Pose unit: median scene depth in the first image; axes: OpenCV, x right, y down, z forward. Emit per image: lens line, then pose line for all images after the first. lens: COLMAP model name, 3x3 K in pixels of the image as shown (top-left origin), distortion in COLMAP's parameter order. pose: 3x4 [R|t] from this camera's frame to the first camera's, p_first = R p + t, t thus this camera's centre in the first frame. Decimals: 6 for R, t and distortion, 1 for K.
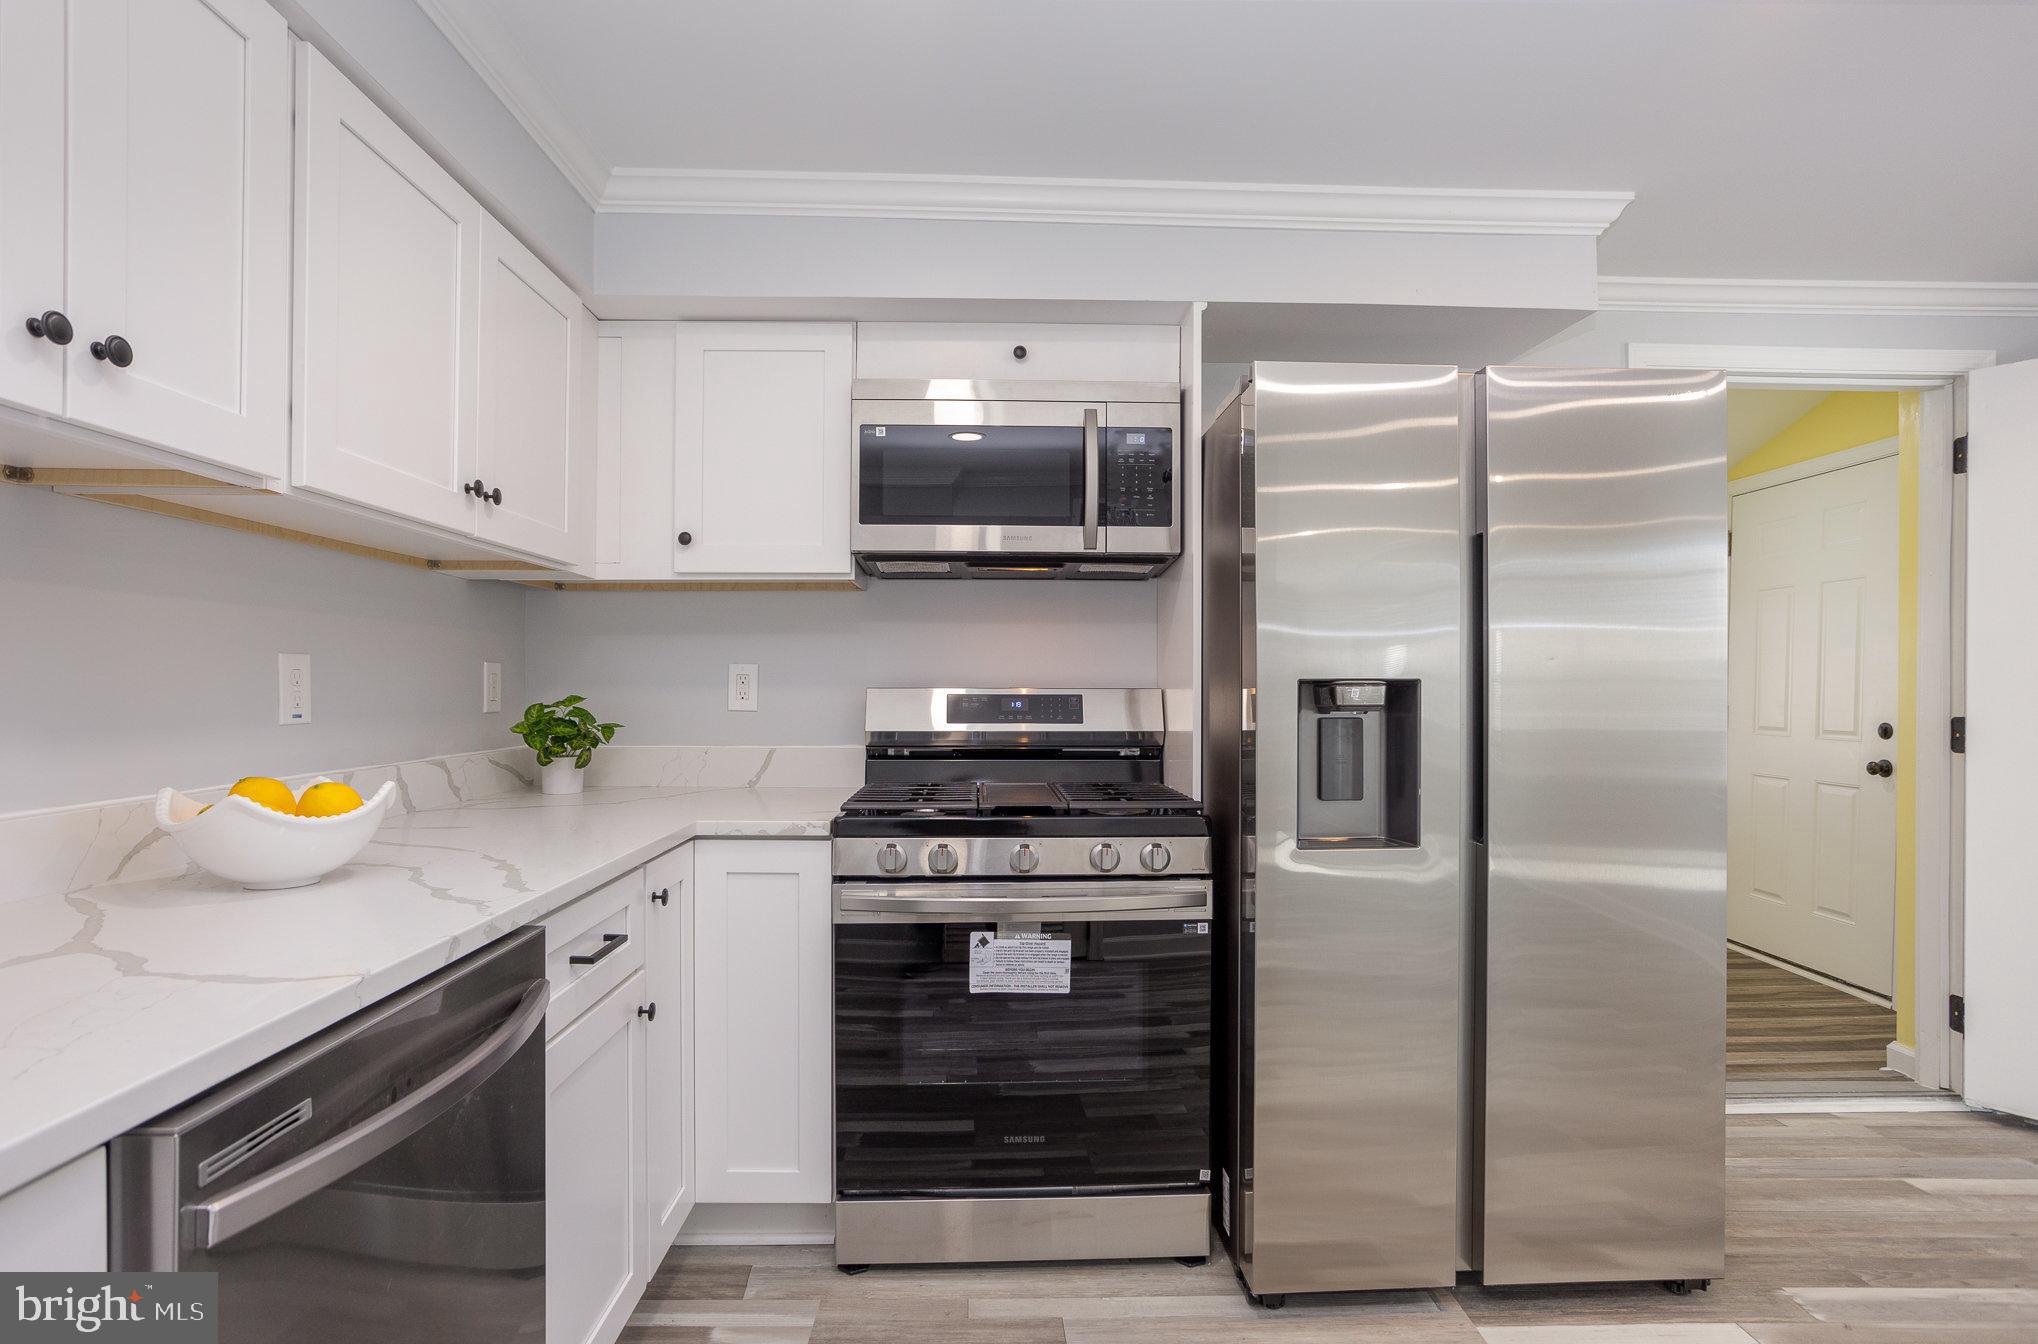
lens RADIAL K [[1047.3, 0, 1019.0], [0, 1047.3, 672.0], [0, 0, 1]] dist [-0.057992, 0.032016]
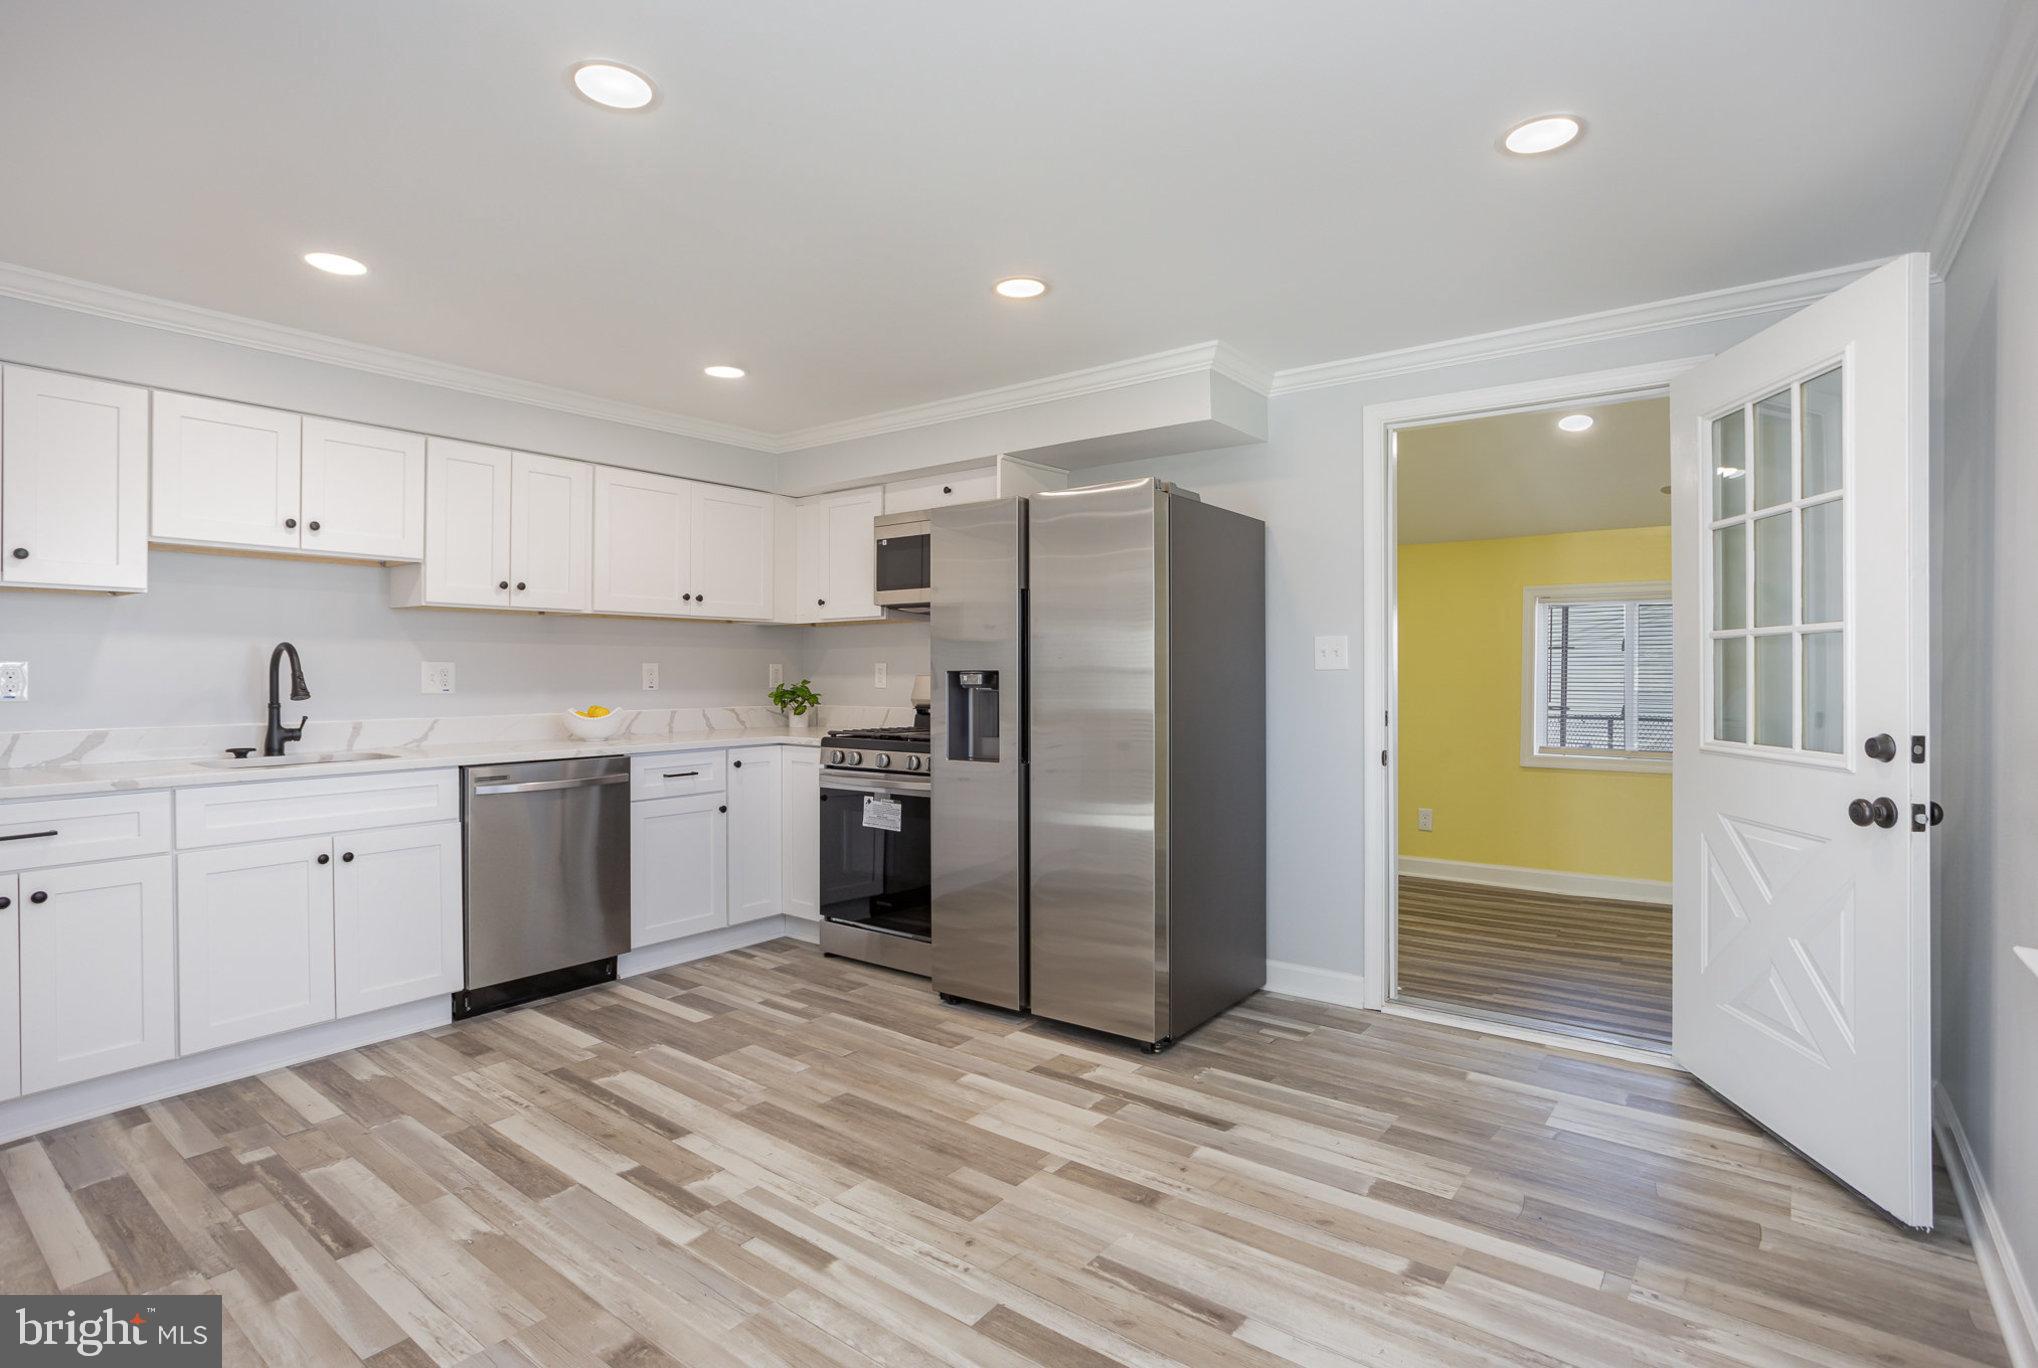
lens RADIAL K [[1017.8, 0, 1027.0], [0, 1017.8, 665.4], [0, 0, 1]] dist [-0.044352, 0.024628]
pose [[0.780082, -0.006720, -0.625641, 1.433250], [0.006747, 0.999975, -0.002329, 0.002011], [0.625641, -0.002405, 0.780108, -0.341808]]
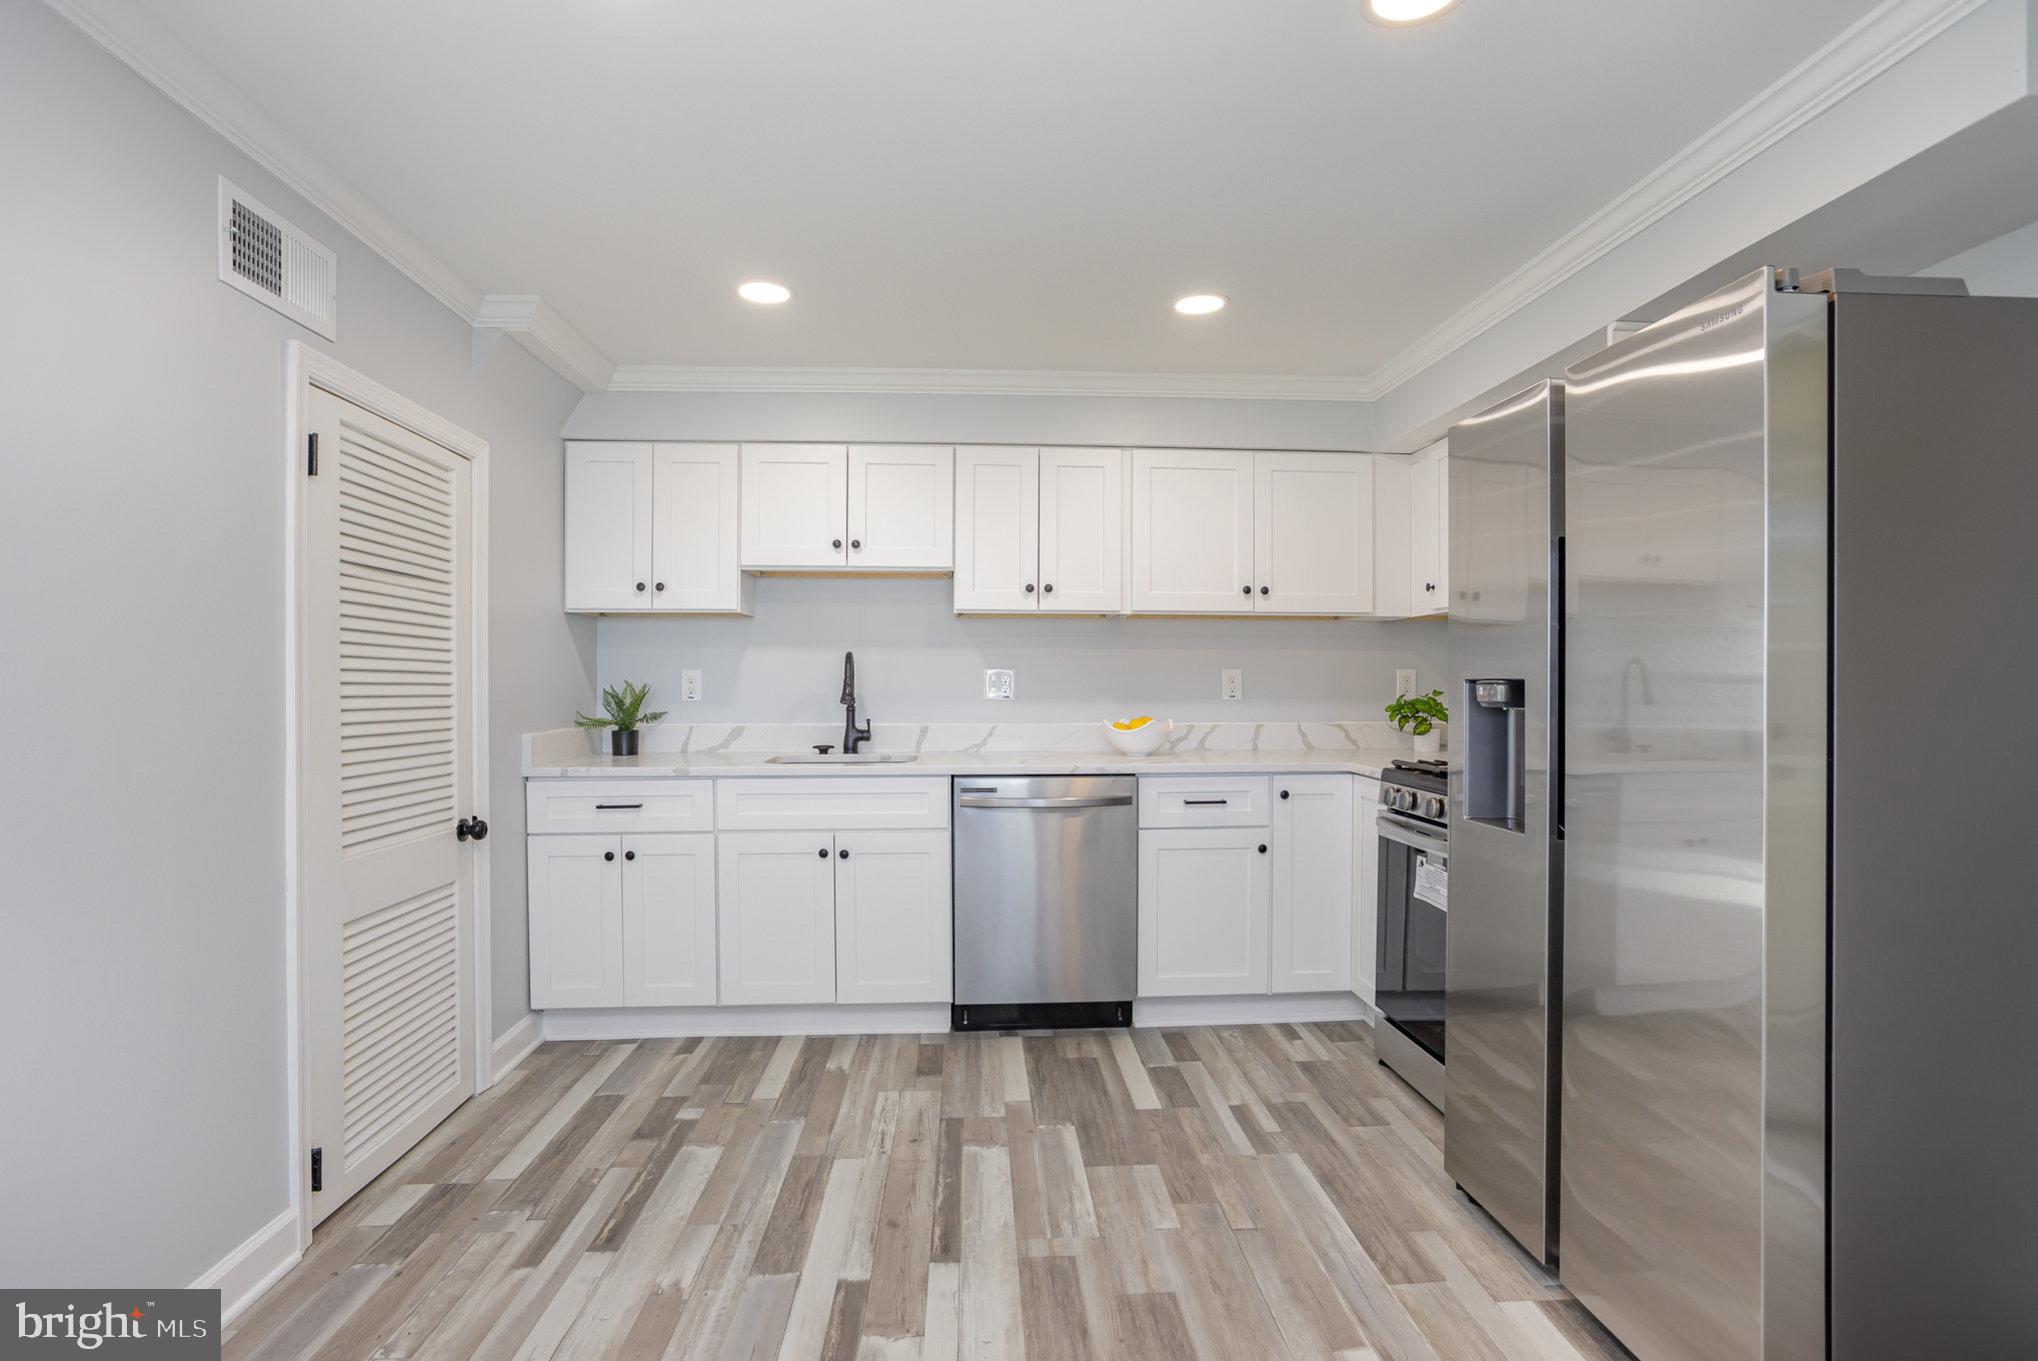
lens RADIAL K [[1005.5, 0, 1017.3], [0, 1005.5, 675.1], [0, 0, 1]] dist [-0.061799, 0.033966]
pose [[0.037637, -0.005047, -0.999279, 1.297391], [0.006058, 0.999970, -0.004822, 0.004669], [0.999273, -0.005872, 0.037667, 0.398454]]
